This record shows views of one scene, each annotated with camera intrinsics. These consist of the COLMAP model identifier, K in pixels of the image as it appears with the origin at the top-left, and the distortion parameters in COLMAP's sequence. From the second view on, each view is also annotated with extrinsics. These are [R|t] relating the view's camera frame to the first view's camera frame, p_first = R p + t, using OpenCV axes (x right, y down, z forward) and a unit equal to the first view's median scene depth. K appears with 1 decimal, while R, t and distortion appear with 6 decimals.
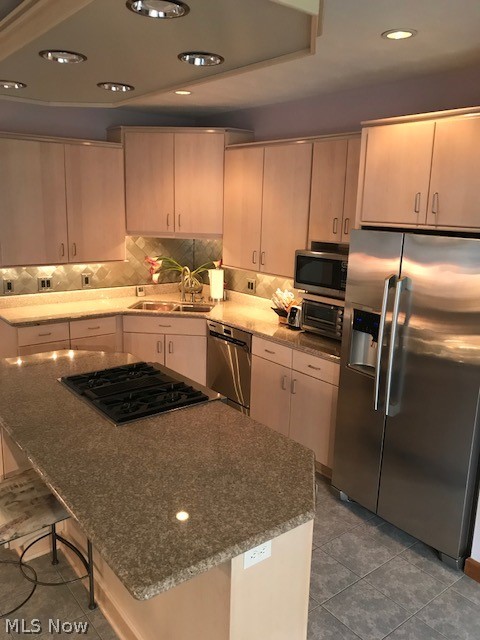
lens RADIAL K [[523.3, 0, 240.7], [0, 523.3, 321.1], [0, 0, 1]] dist [0.012377, -0.007123]
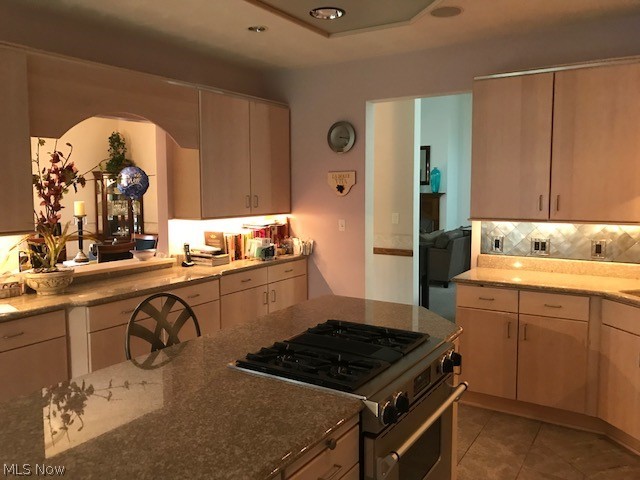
lens RADIAL K [[523.3, 0, 320.9], [0, 523.3, 237.8], [0, 0, 1]] dist [0.012377, -0.007123]
pose [[0.325463, 0.064506, -0.943352, 0.293334], [-0.198198, 0.980161, -0.001357, -0.015120], [0.924549, 0.187412, 0.331791, 0.407686]]
